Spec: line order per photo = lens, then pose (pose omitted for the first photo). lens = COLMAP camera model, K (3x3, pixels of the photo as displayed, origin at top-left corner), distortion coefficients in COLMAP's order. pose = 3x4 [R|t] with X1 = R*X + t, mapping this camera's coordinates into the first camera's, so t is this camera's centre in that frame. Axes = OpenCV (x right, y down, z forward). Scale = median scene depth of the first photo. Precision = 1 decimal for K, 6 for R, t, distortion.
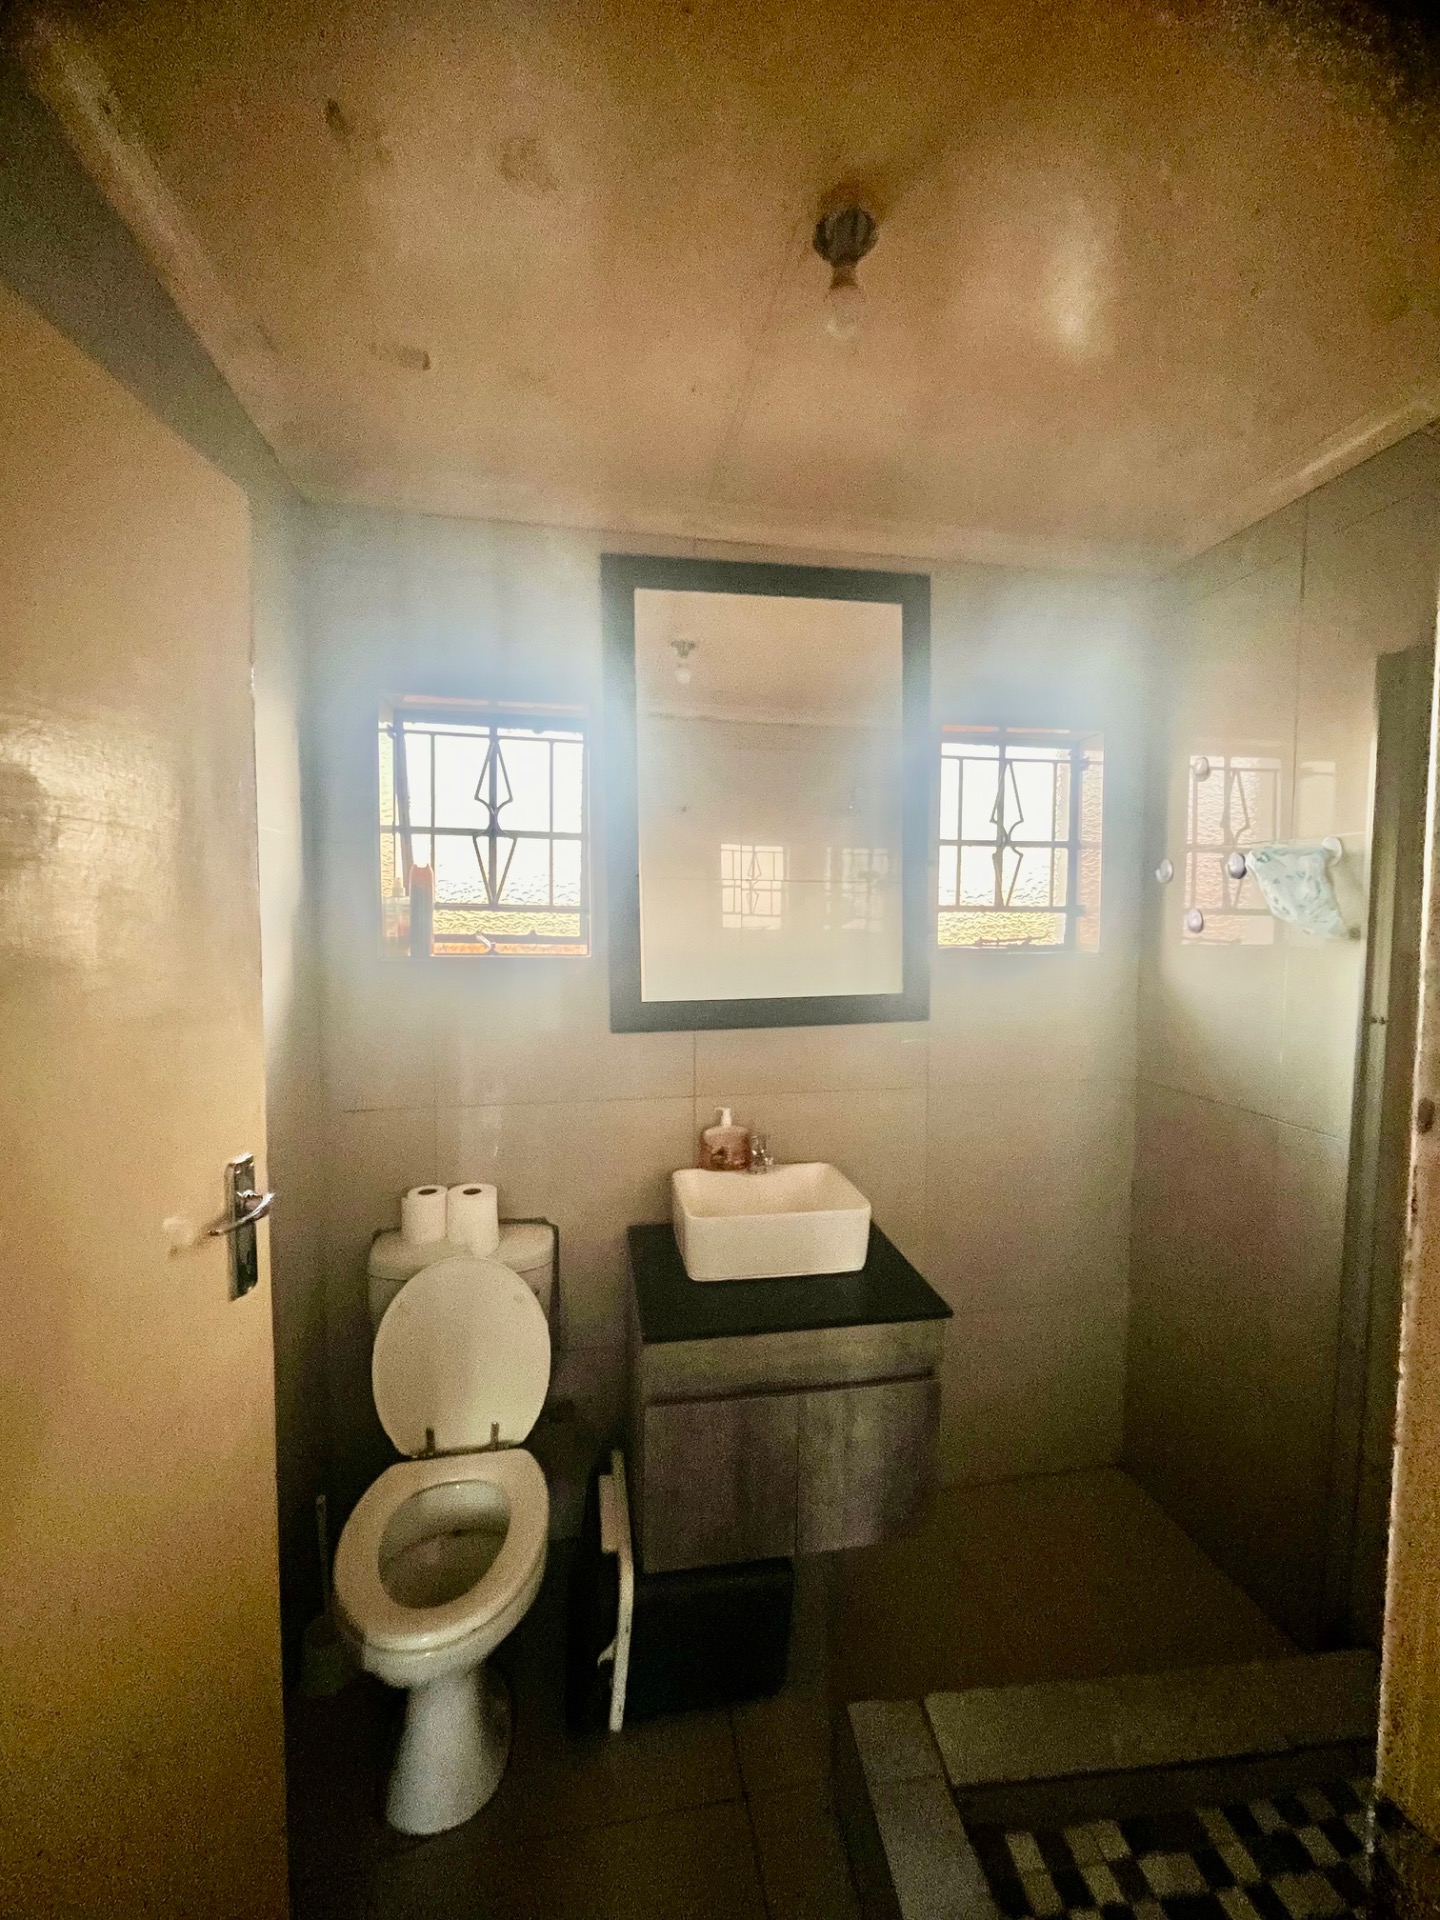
lens RADIAL K [[790.4, 0, 728.4], [0, 790.4, 962.1], [0, 0, 1]] dist [0.009993, 0.000235]
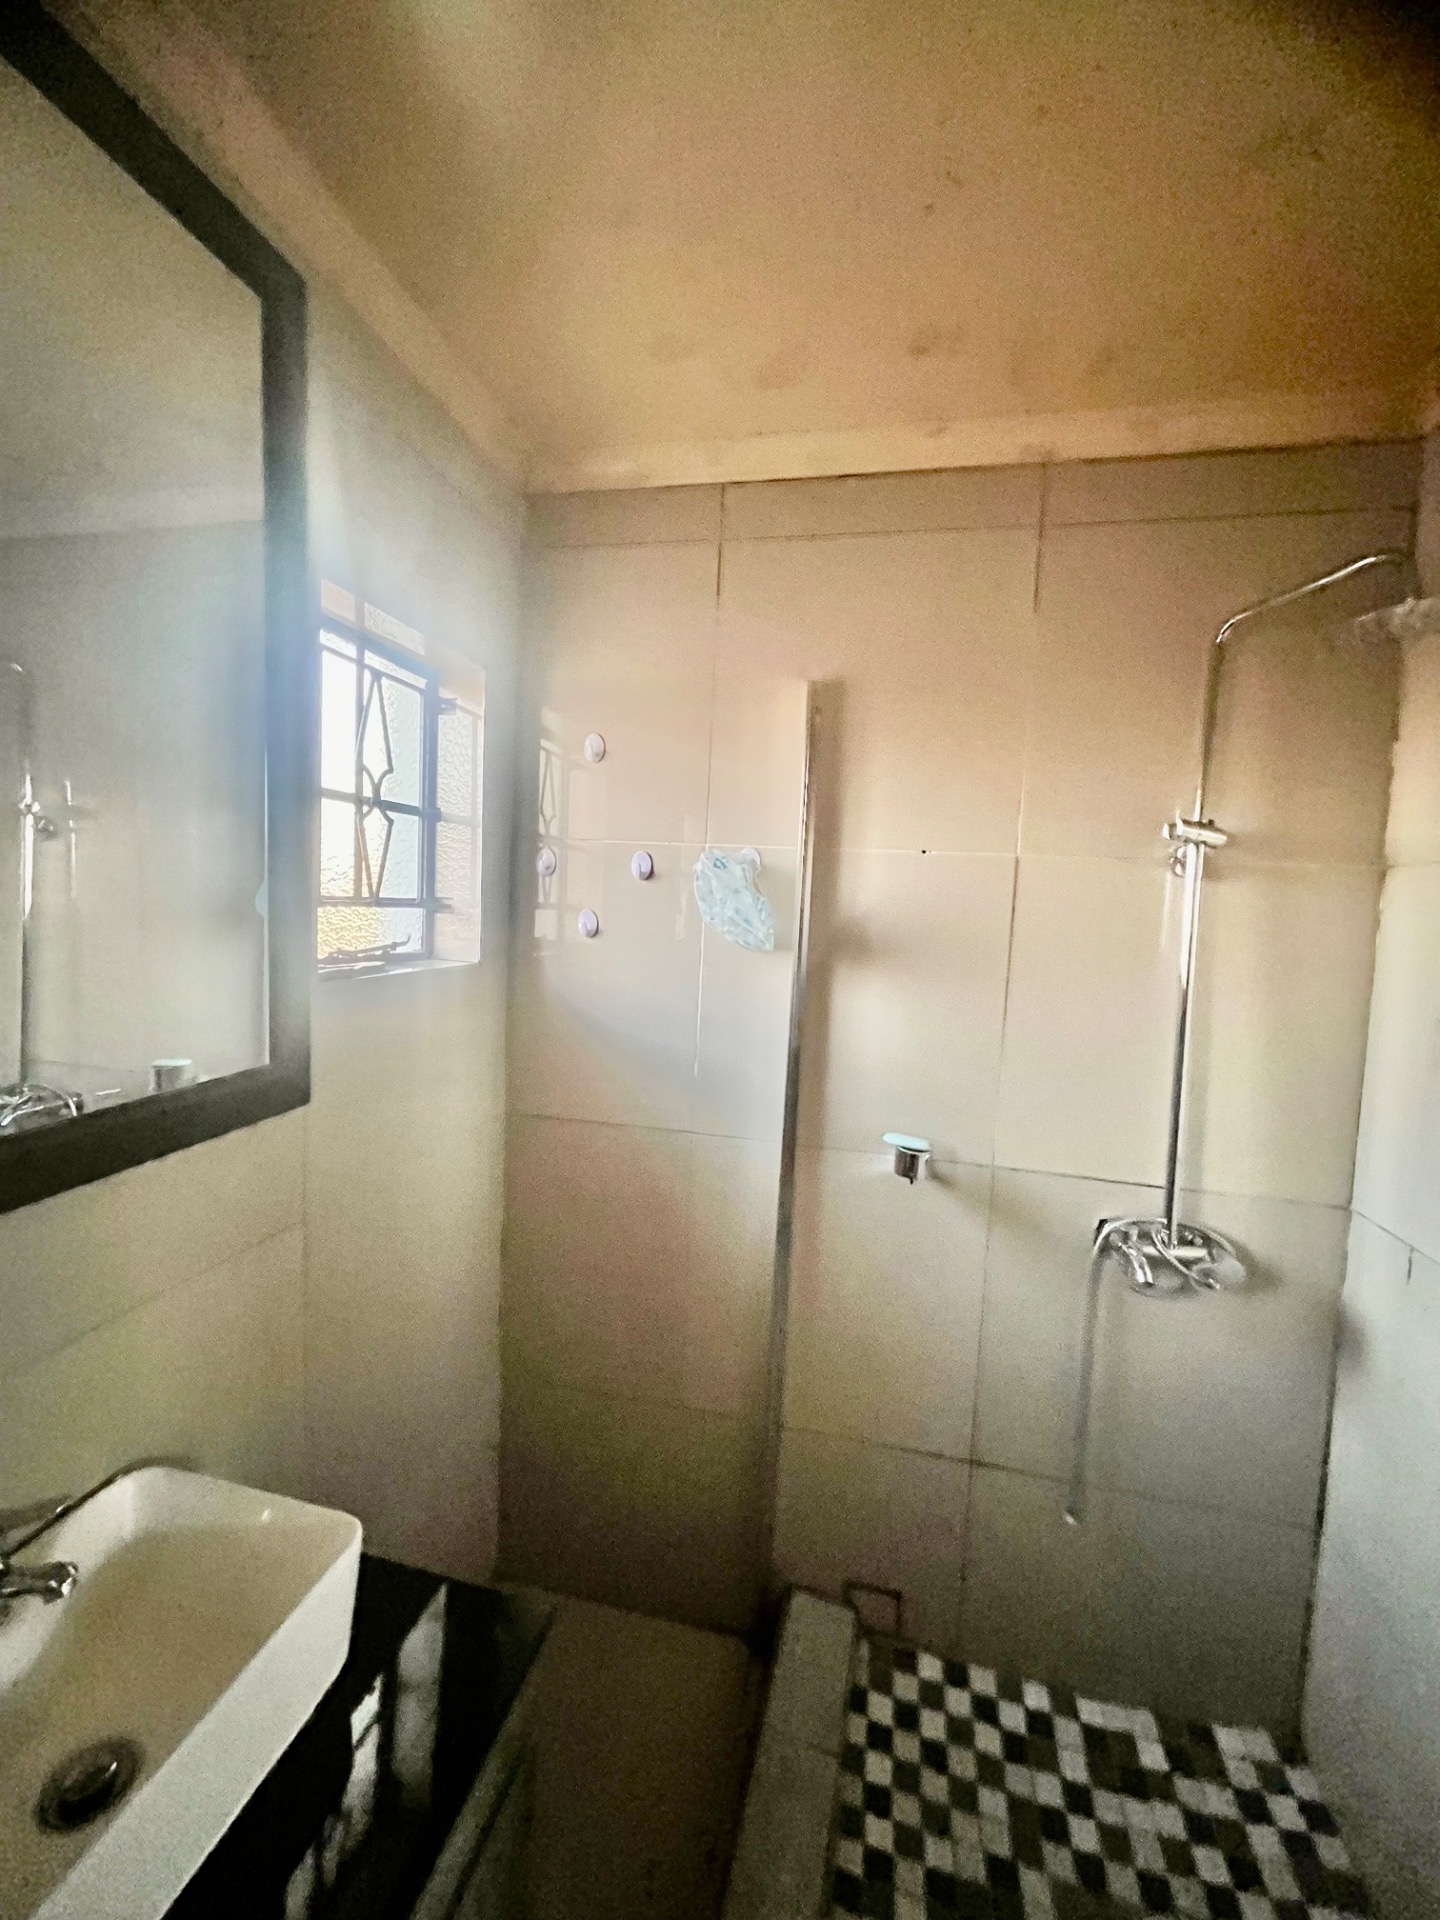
lens RADIAL K [[780.4, 0, 718.9], [0, 780.4, 956.5], [0, 0, 1]] dist [-0.000809, 0.000307]
pose [[0.388983, -0.049395, 0.919920, -0.149120], [0.004577, 0.998653, 0.051688, -0.061173], [-0.921234, -0.015896, 0.388685, 0.544152]]
